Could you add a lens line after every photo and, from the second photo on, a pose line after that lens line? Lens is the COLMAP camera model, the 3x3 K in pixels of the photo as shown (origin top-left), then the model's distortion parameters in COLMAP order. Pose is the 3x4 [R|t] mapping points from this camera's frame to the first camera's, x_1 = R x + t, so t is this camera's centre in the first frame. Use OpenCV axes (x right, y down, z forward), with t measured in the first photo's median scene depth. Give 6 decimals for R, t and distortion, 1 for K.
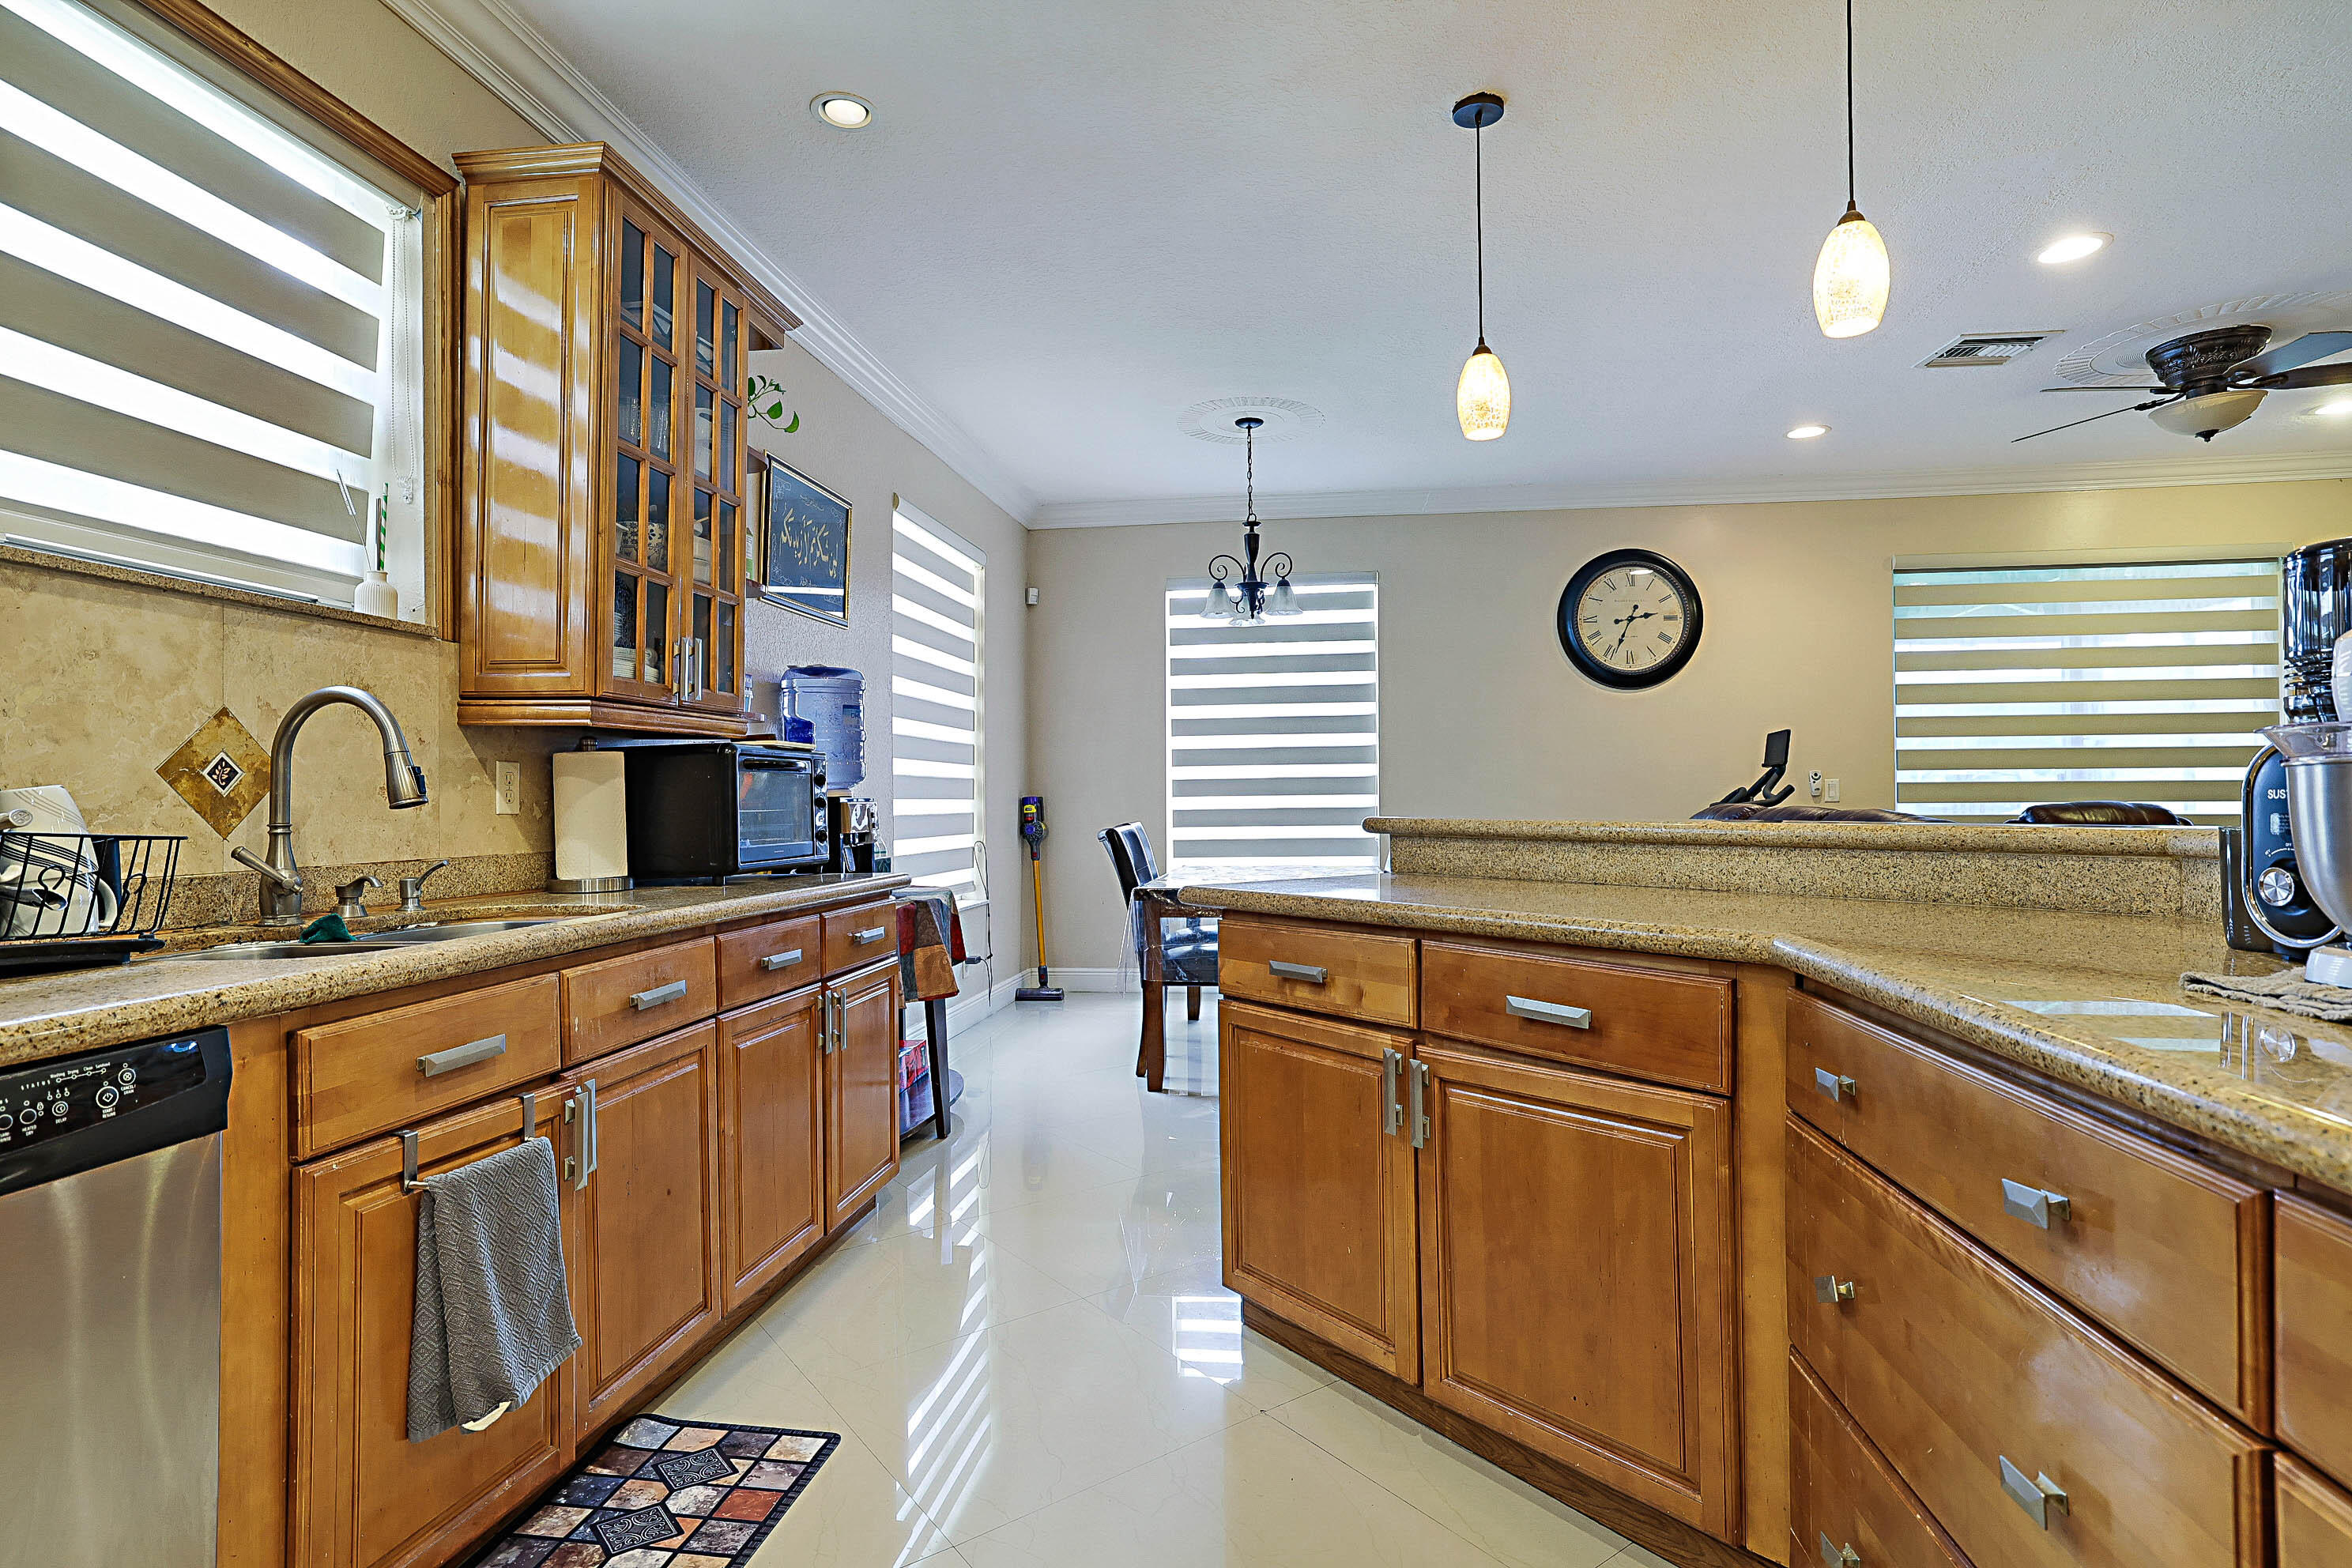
lens RADIAL K [[1167.0, 0, 1181.3], [0, 1167.0, 785.7], [0, 0, 1]] dist [-0.040306, 0.027399]
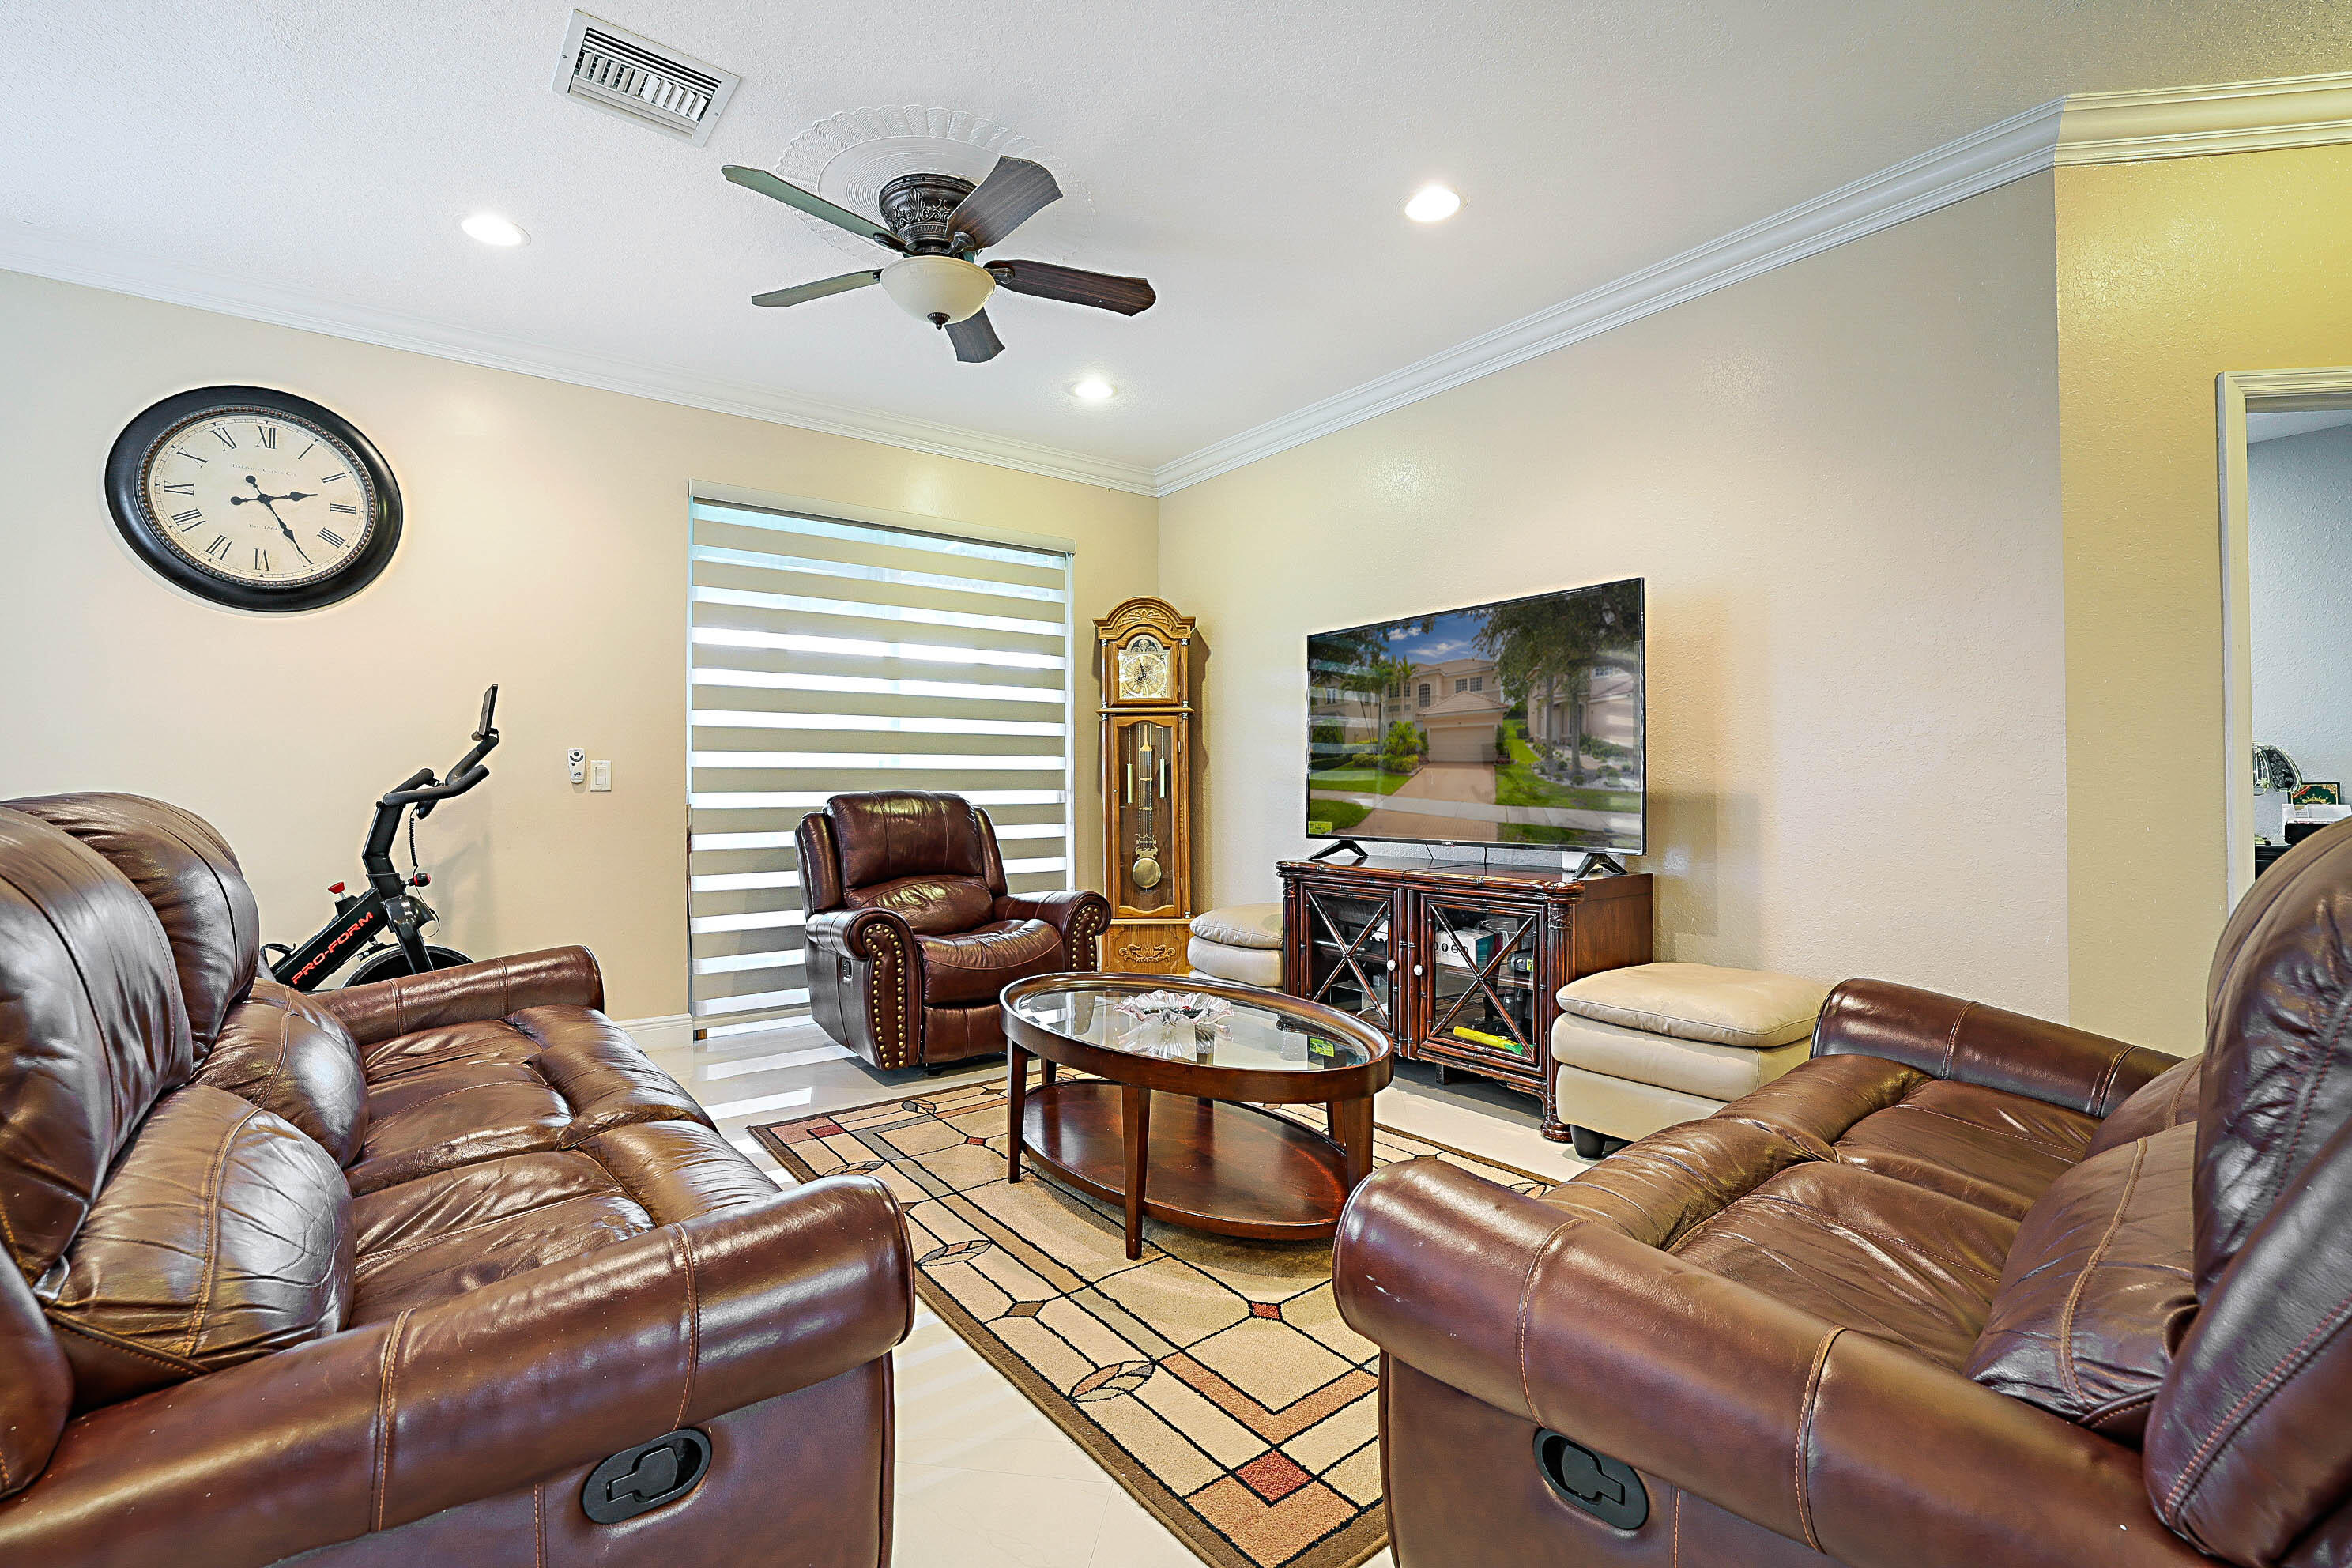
lens RADIAL K [[1024.9, 0, 1178.1], [0, 1024.9, 771.0], [0, 0, 1]] dist [-0.045758, 0.018436]
pose [[0.701979, 0.013946, 0.712061, 0.882840], [-0.003203, 0.999860, -0.016425, 0.025251], [-0.712190, 0.009249, 0.701925, 0.681916]]
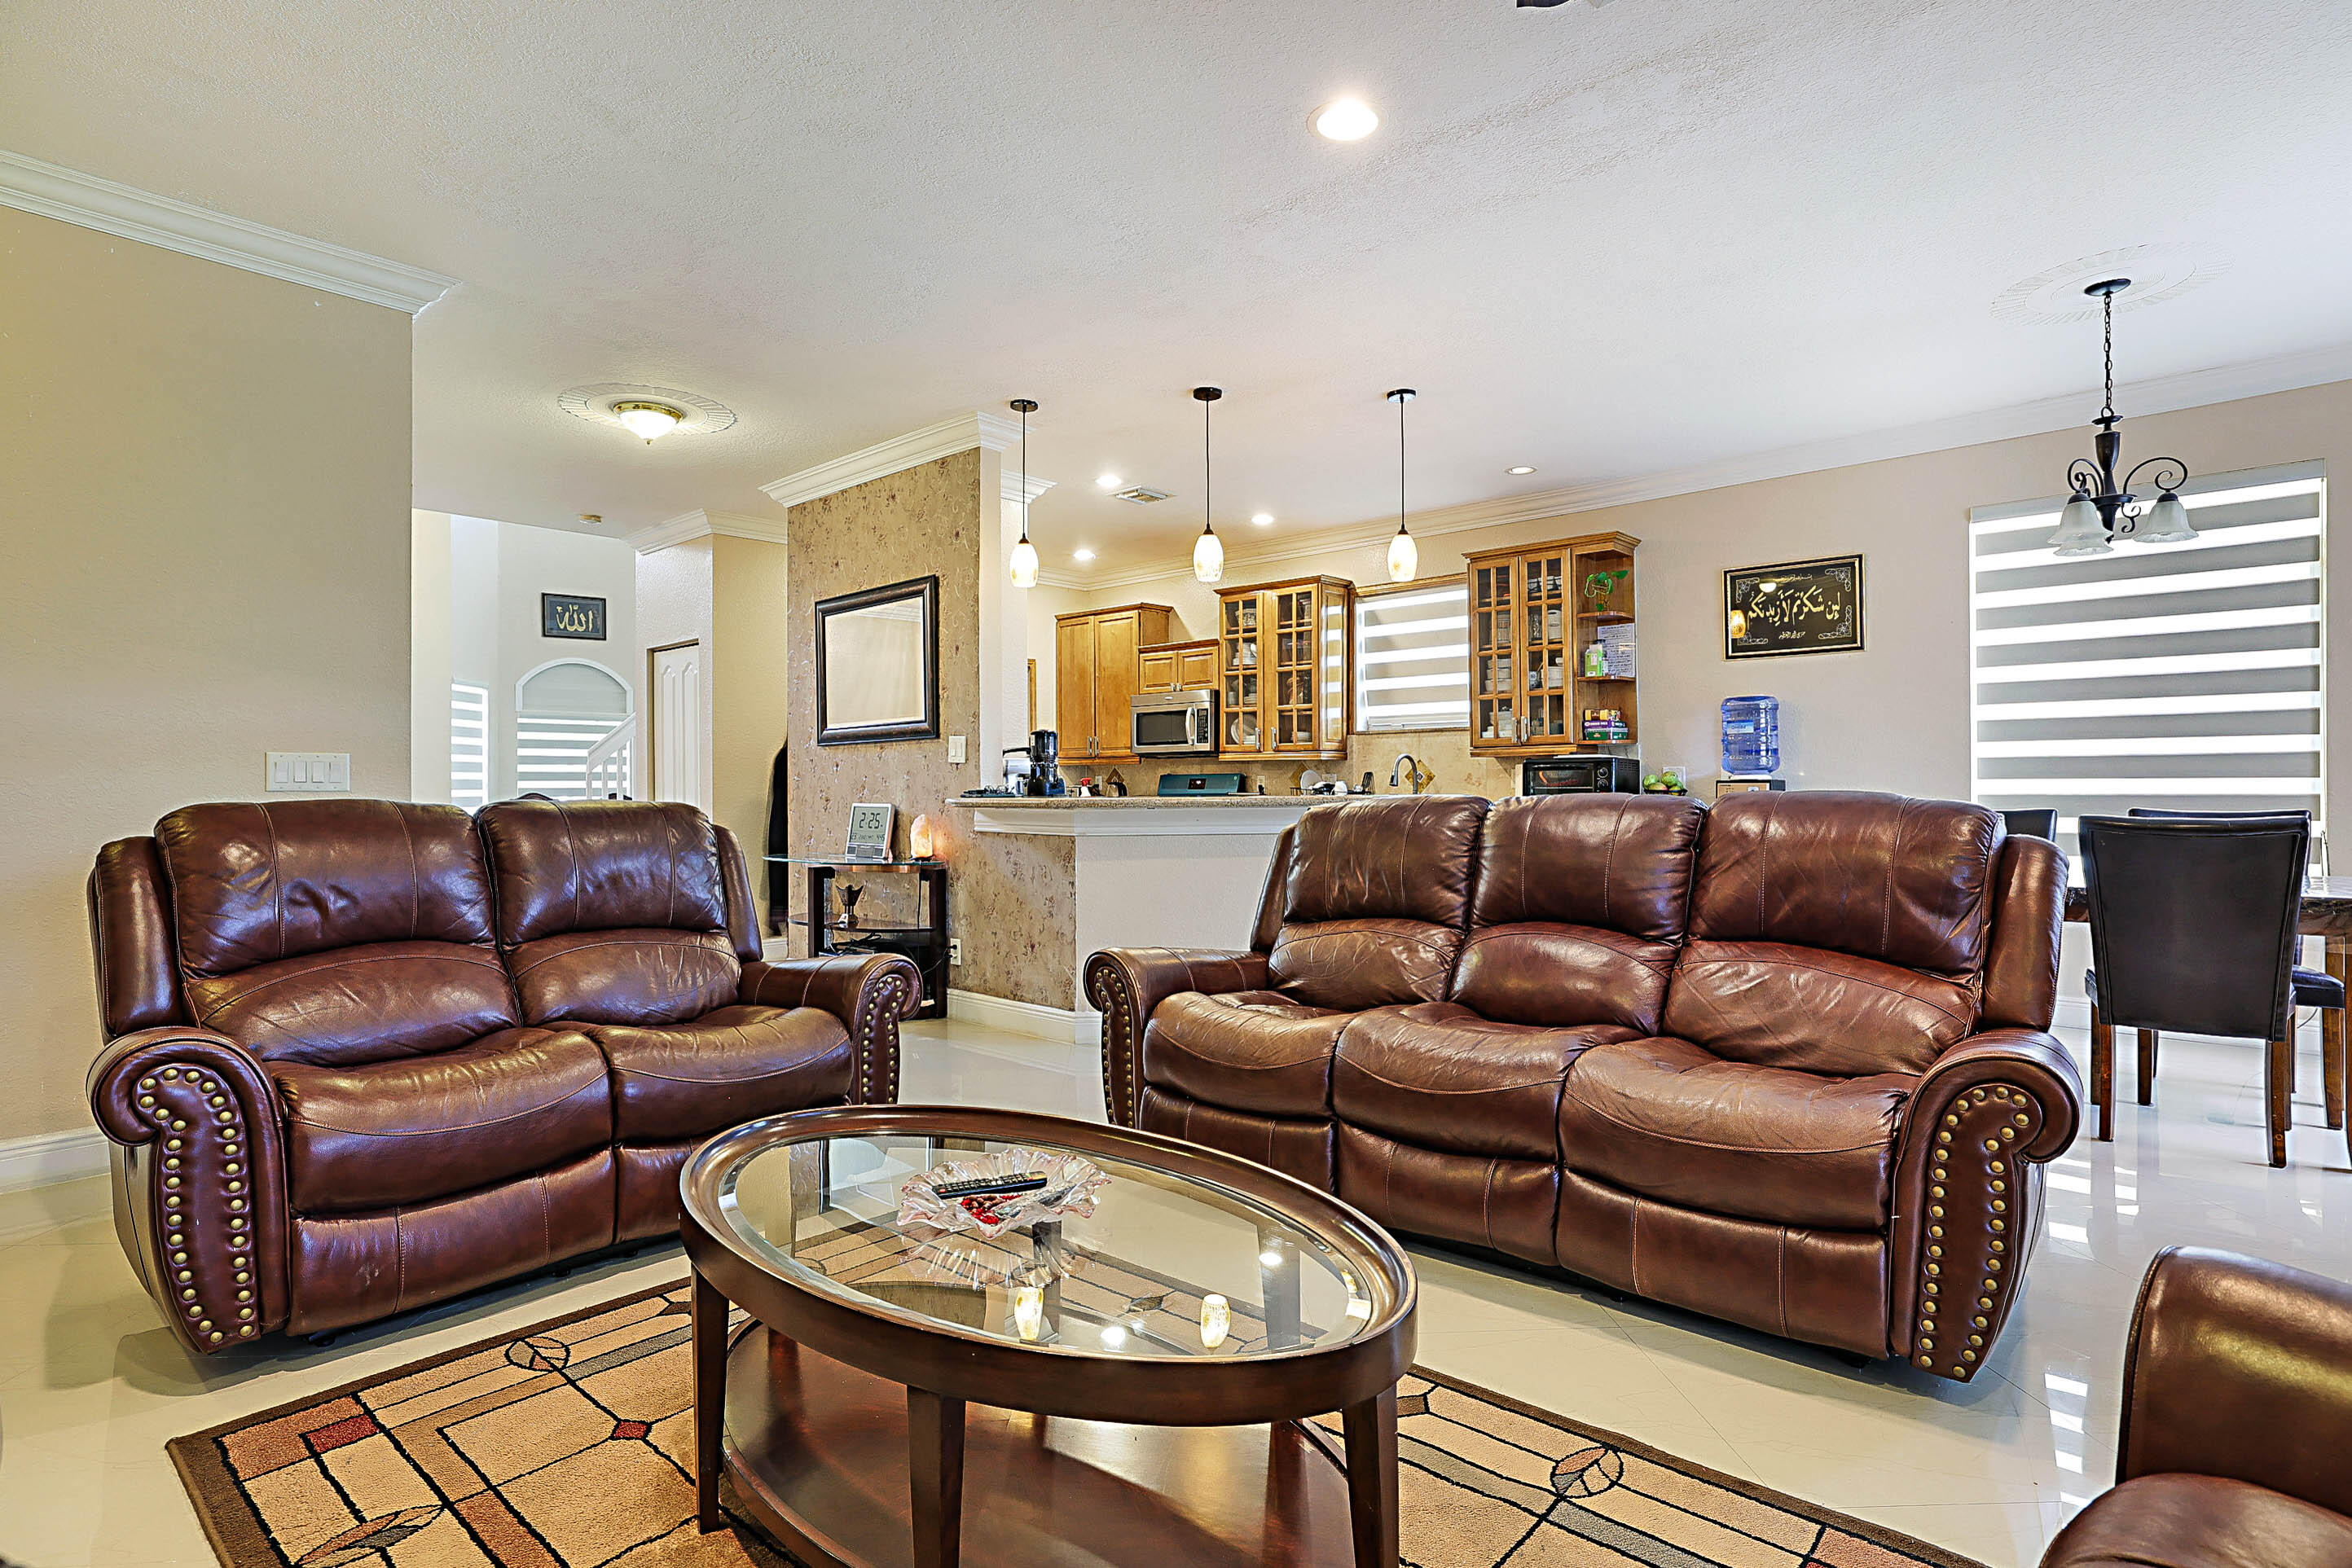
lens RADIAL K [[1141.7, 0, 1176.6], [0, 1141.7, 788.7], [0, 0, 1]] dist [-0.038705, 0.021607]
pose [[-0.562294, 0.011569, -0.826856, 2.100854], [0.020539, 0.999789, 0.000022, 0.010142], [0.826682, -0.016970, -0.562413, 1.868372]]
